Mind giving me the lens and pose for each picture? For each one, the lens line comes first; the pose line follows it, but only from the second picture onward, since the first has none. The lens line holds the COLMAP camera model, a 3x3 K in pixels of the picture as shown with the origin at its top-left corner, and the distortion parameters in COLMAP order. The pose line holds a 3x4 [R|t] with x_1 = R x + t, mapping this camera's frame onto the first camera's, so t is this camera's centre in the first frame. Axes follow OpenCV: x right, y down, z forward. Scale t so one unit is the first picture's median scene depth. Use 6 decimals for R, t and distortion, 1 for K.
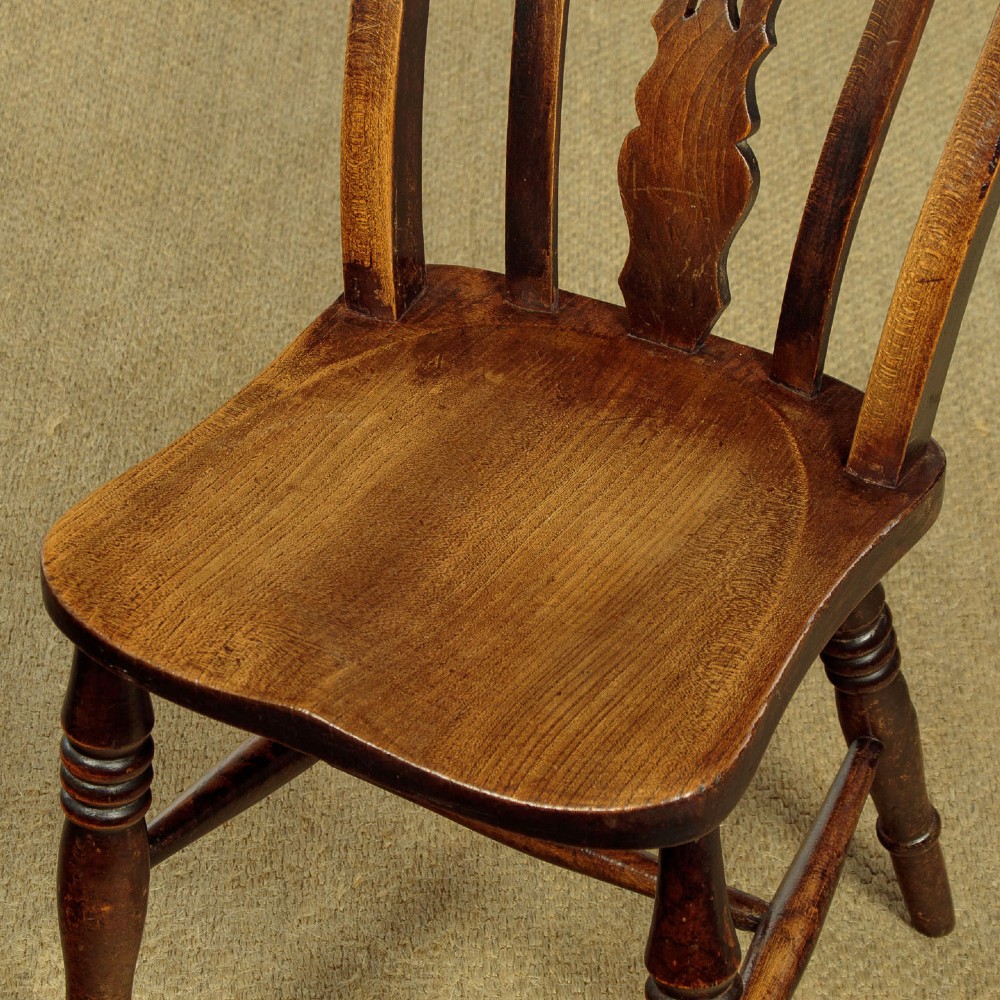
lens RADIAL K [[3317.1, 0, 577.0], [0, 3317.1, 465.5], [0, 0, 1]] dist [0.213511, 0.916927]
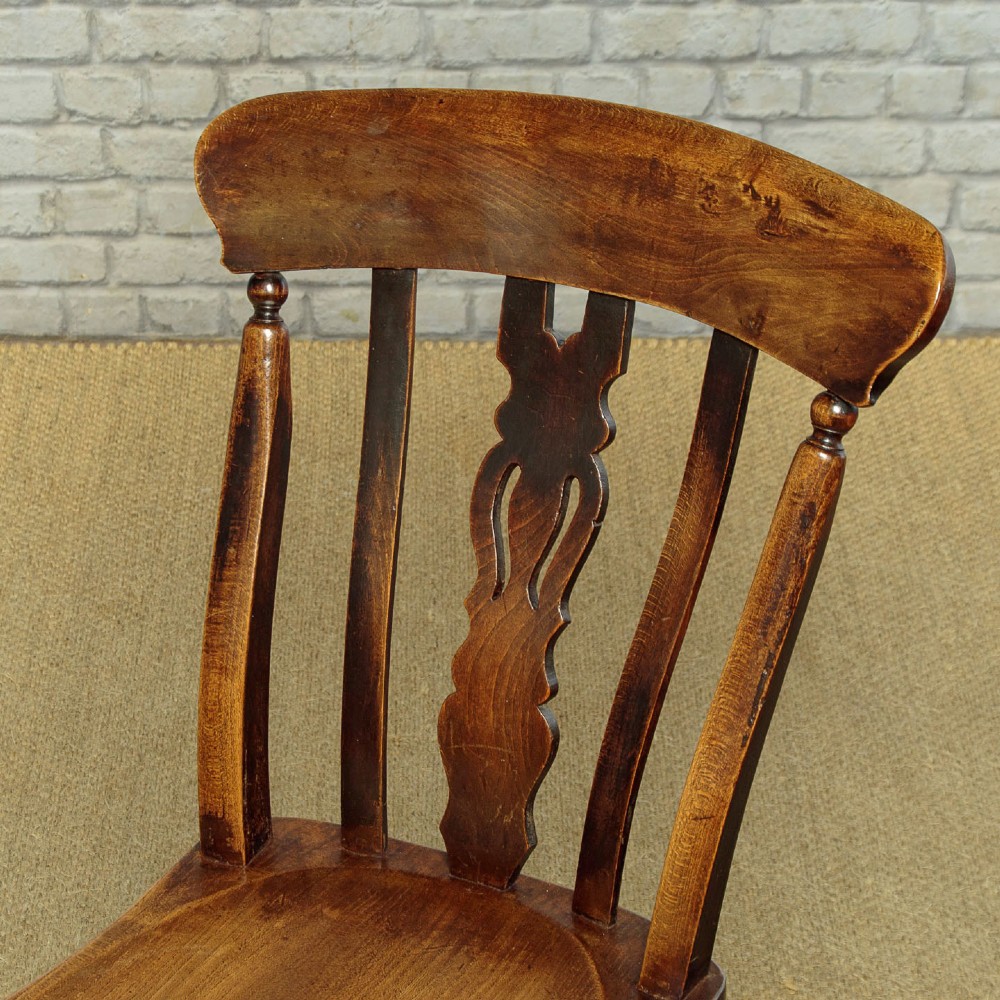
lens RADIAL K [[3317.1, 0, 577.0], [0, 3317.1, 465.5], [0, 0, 1]] dist [0.213511, 0.916927]
pose [[0.998979, -0.010819, 0.043855, 0.011138], [0.018698, 0.982851, -0.183450, 0.034830], [-0.041118, 0.184082, 0.982050, -0.164890]]
